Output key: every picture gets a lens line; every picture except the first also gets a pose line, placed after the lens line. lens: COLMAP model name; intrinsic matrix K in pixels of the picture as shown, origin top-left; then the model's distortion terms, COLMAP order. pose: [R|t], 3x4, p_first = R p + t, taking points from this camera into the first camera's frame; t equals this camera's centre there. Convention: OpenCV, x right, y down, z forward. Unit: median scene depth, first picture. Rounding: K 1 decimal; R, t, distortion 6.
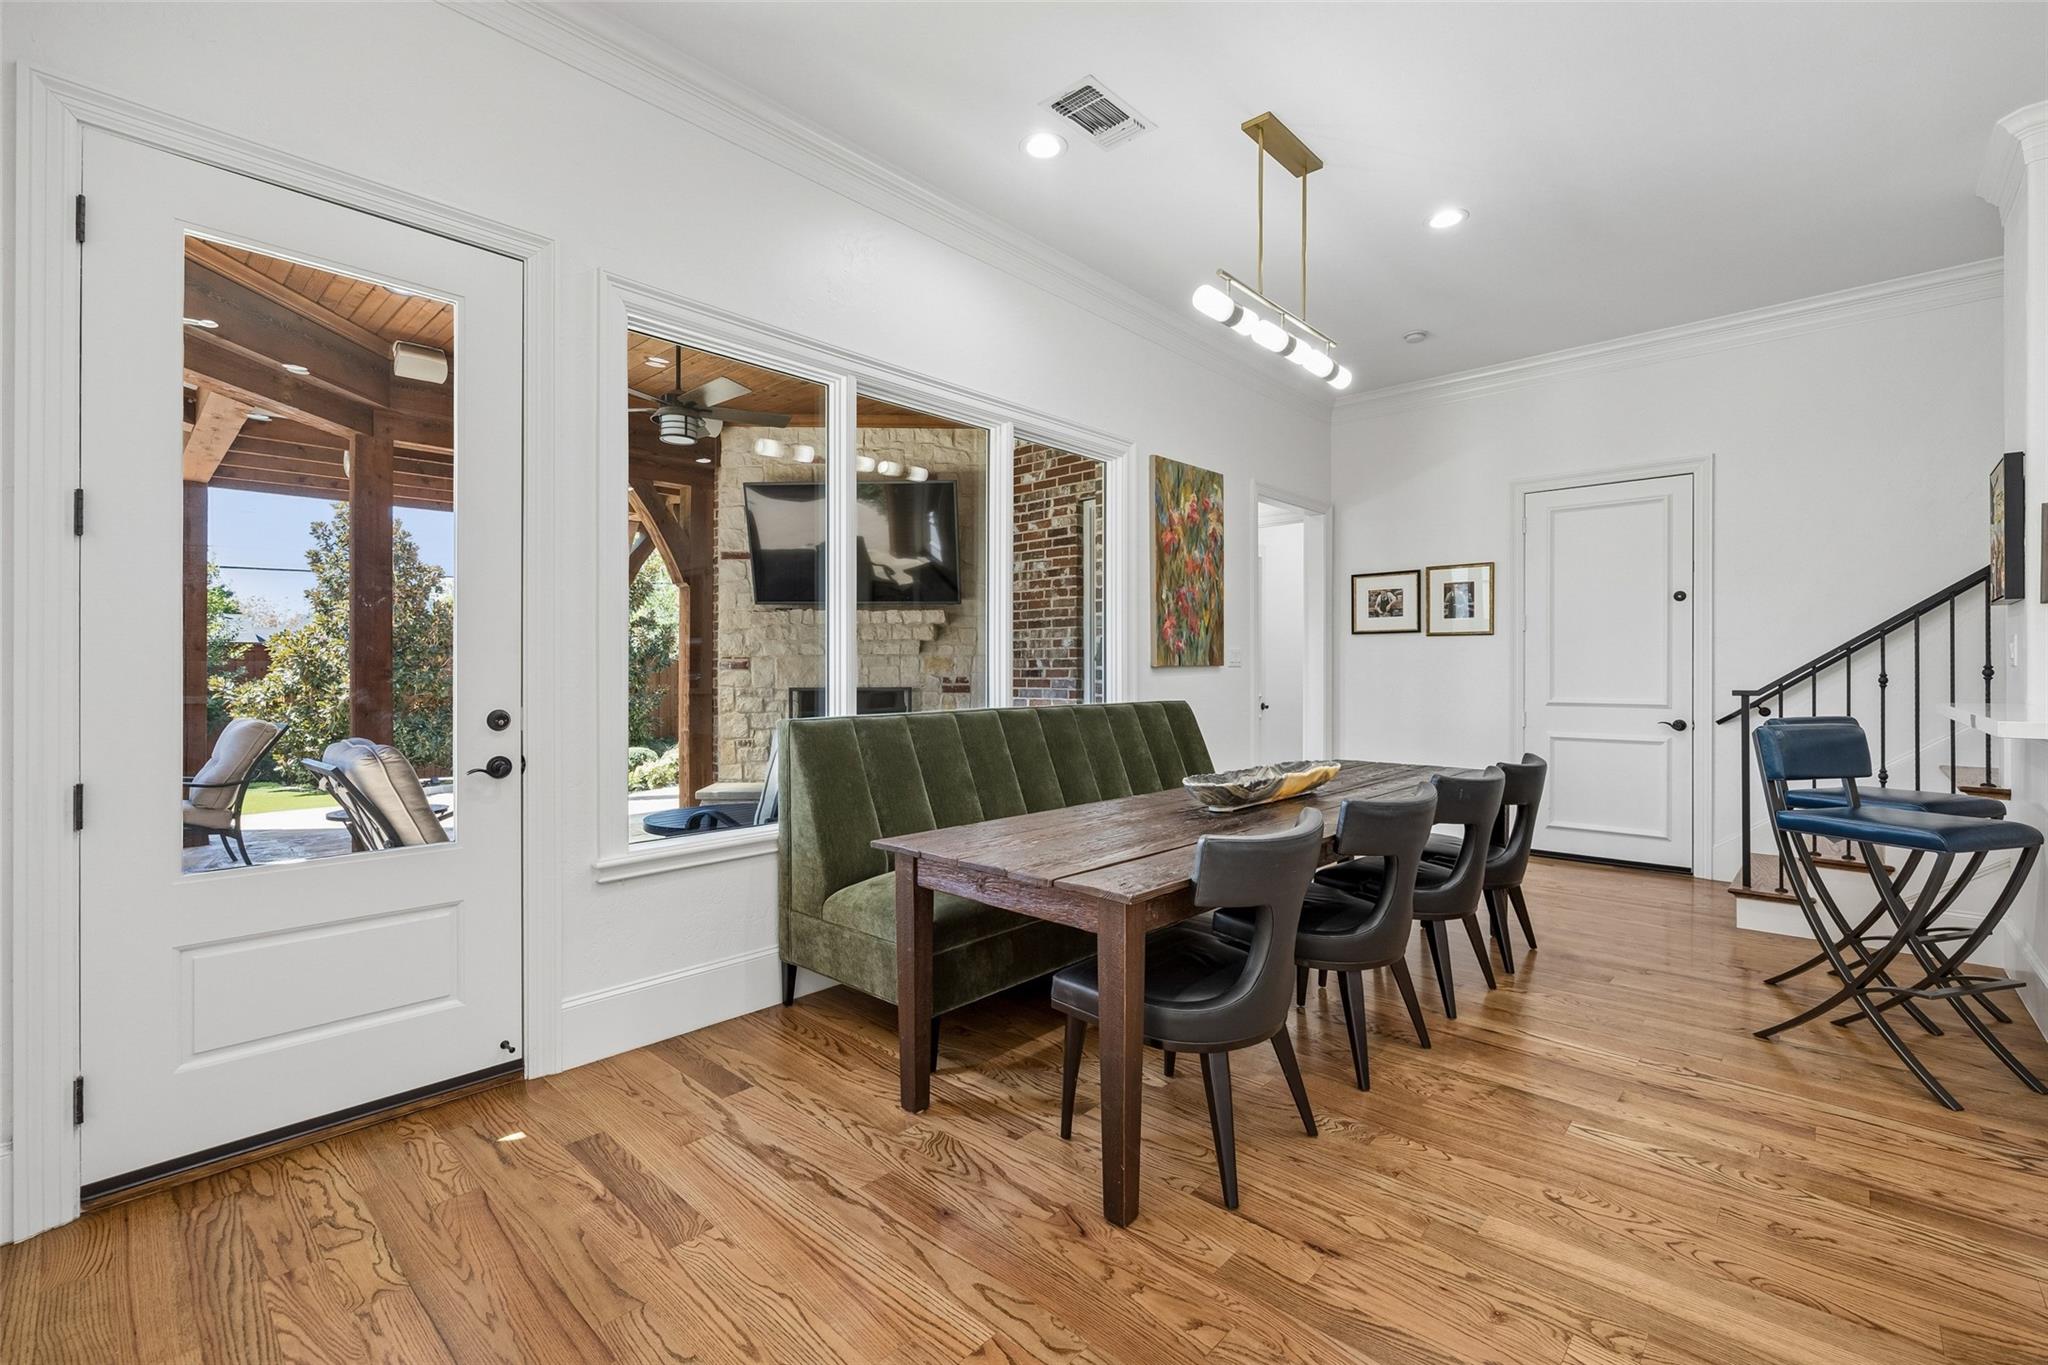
lens RADIAL K [[887.3, 0, 1028.7], [0, 887.3, 674.8], [0, 0, 1]] dist [-0.004571, -0.000404]
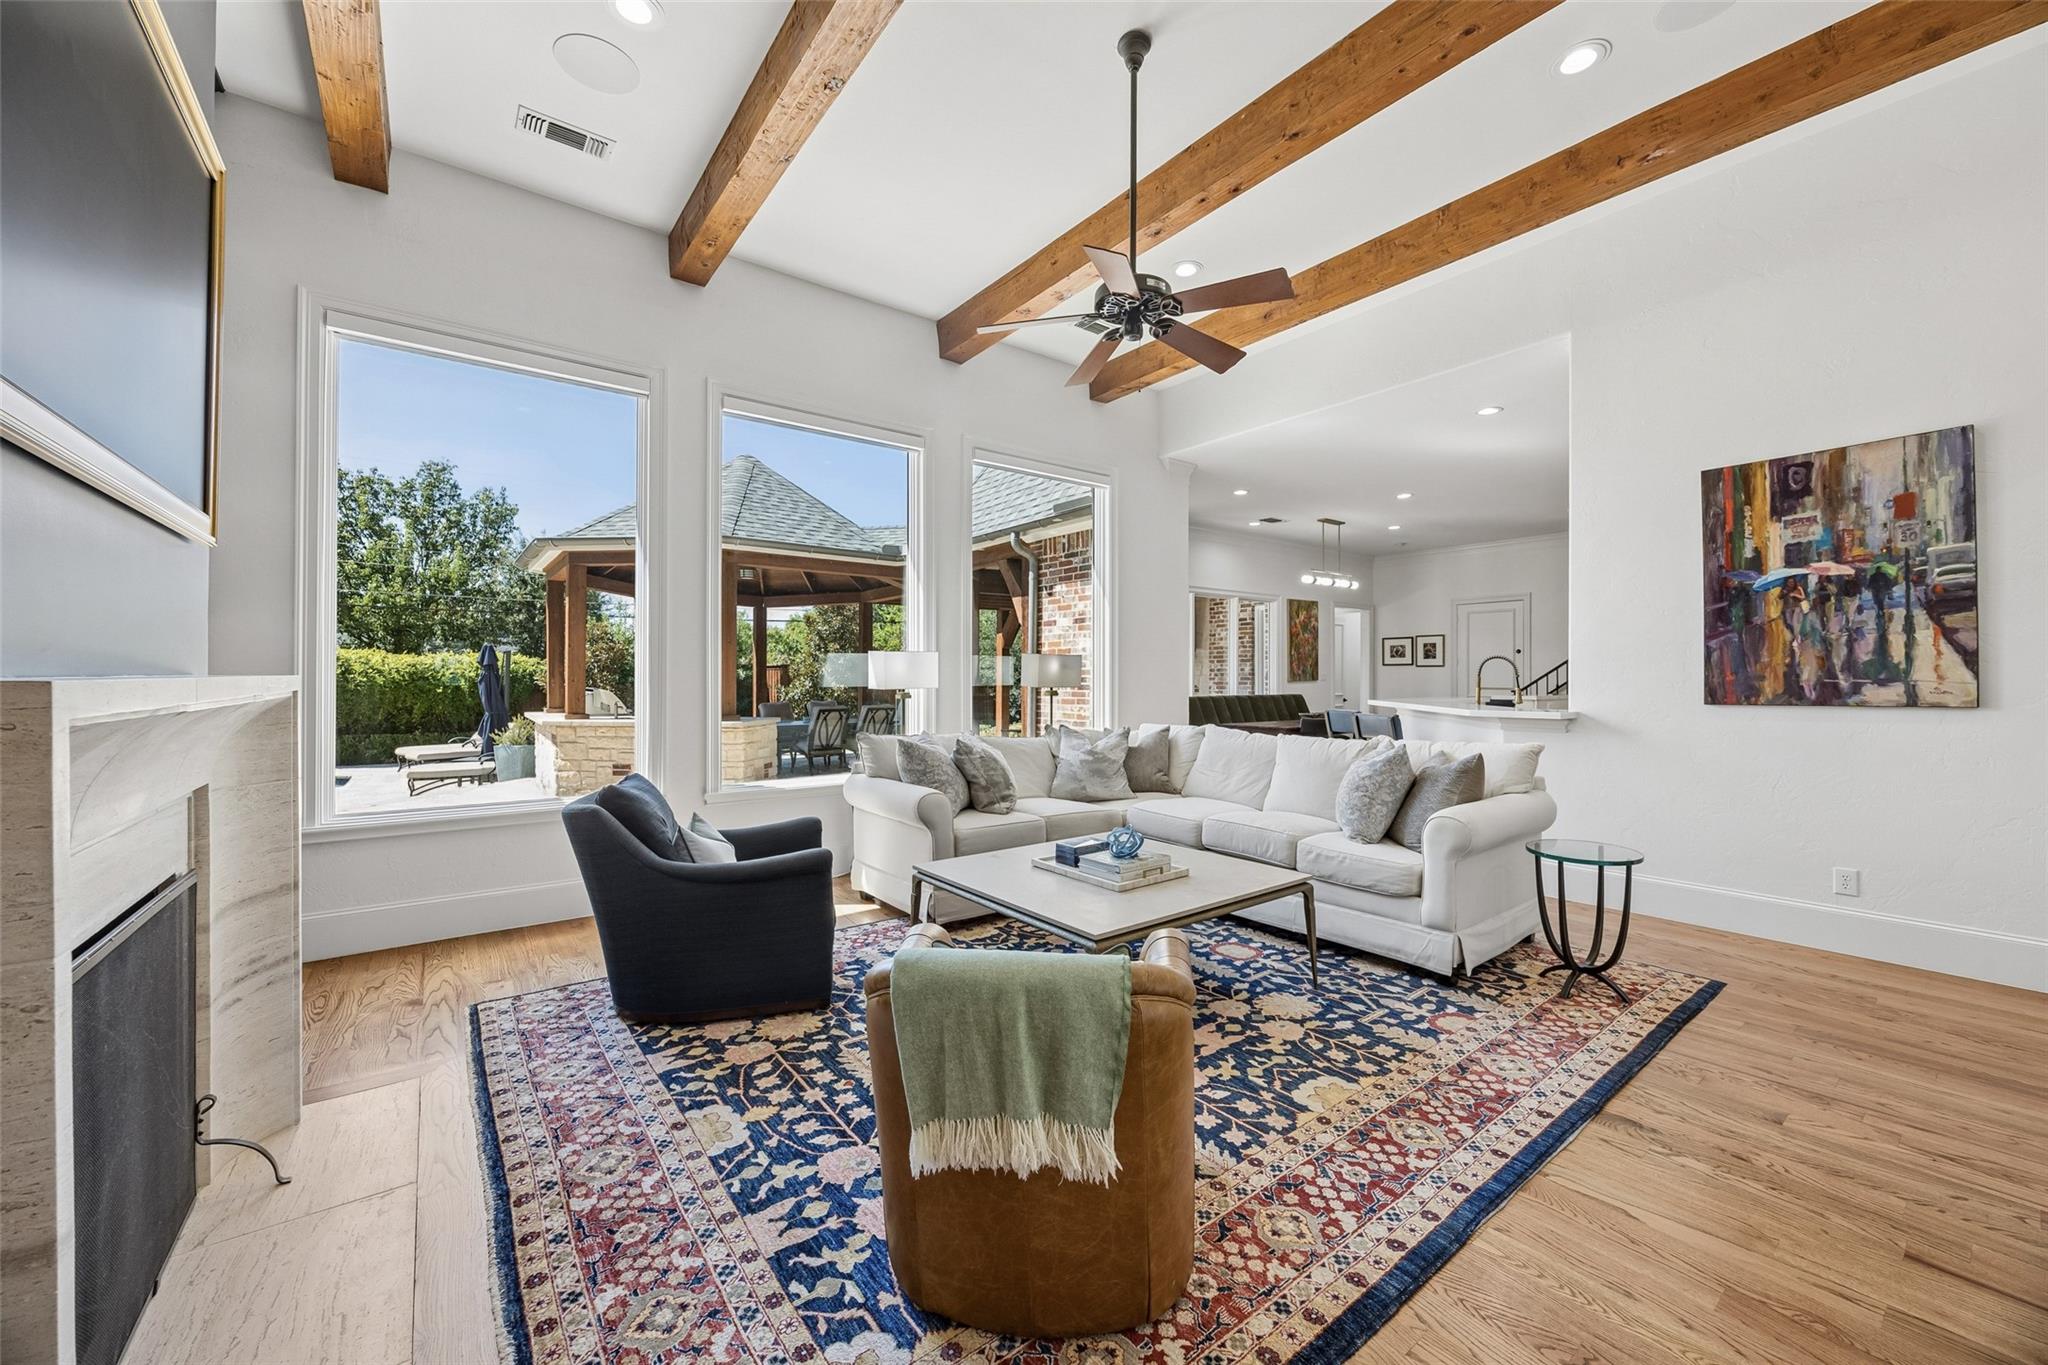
lens RADIAL K [[774.5, 0, 1026.8], [0, 774.5, 678.5], [0, 0, 1]] dist [-0.001474, -0.000353]
pose [[0.984822, 0.000431, -0.173568, -0.170245], [-0.001134, 0.999992, -0.003952, -0.005229], [0.173564, 0.004089, 0.984814, -1.054172]]
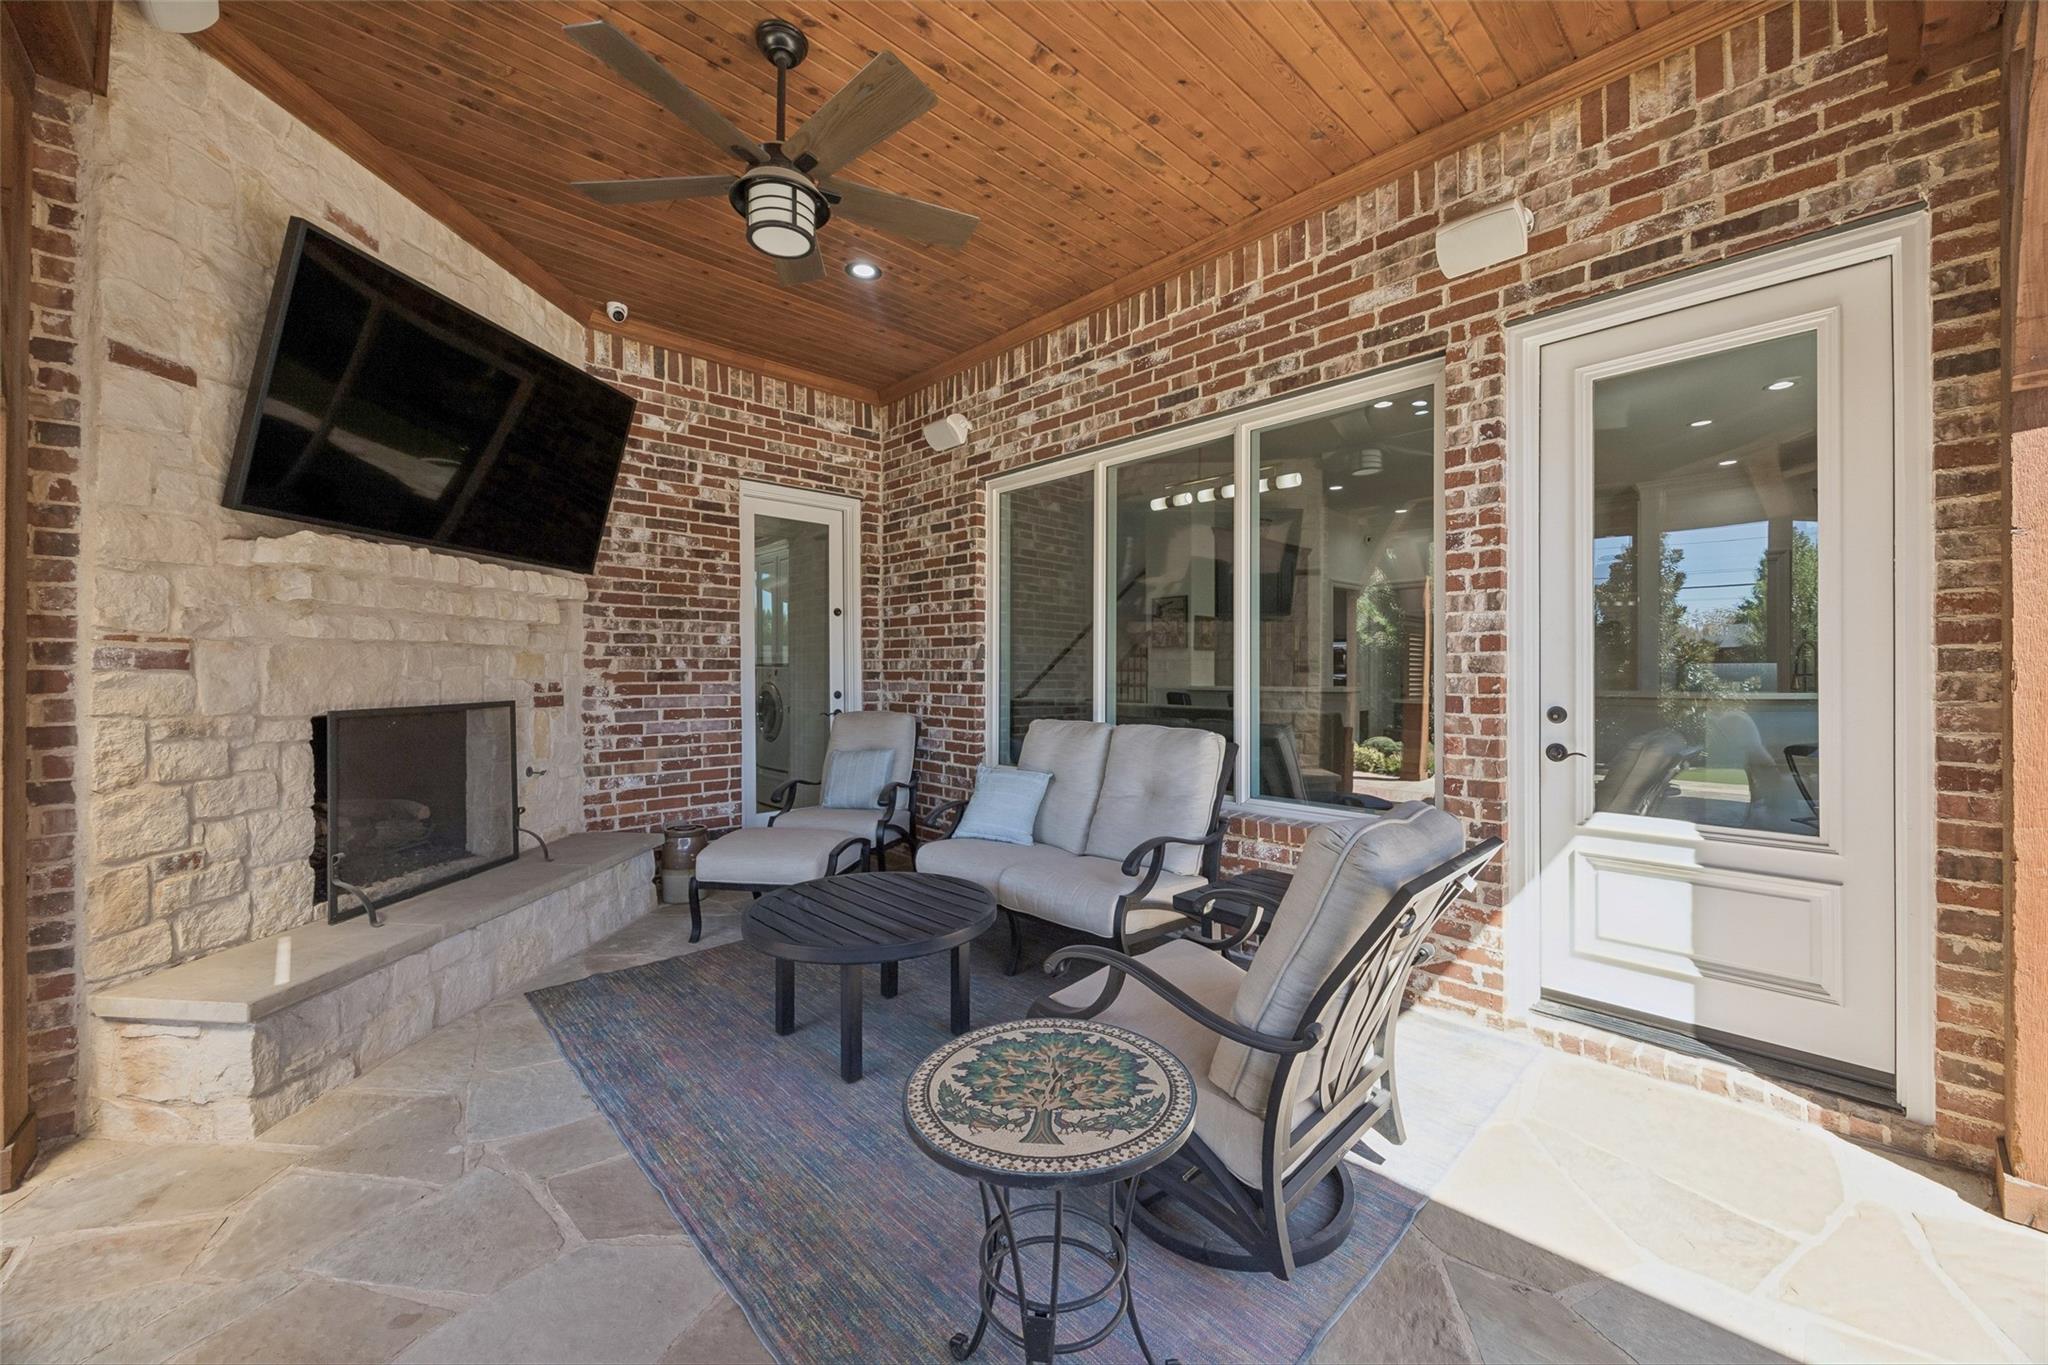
lens RADIAL K [[774.5, 0, 1026.5], [0, 774.5, 672.3], [0, 0, 1]] dist [-0.001474, -0.000353]
pose [[0.076913, 0.000048, 0.997038, -0.659268], [0.003089, 0.999995, -0.000287, -0.004226], [-0.997033, 0.003102, 0.076913, 0.643439]]
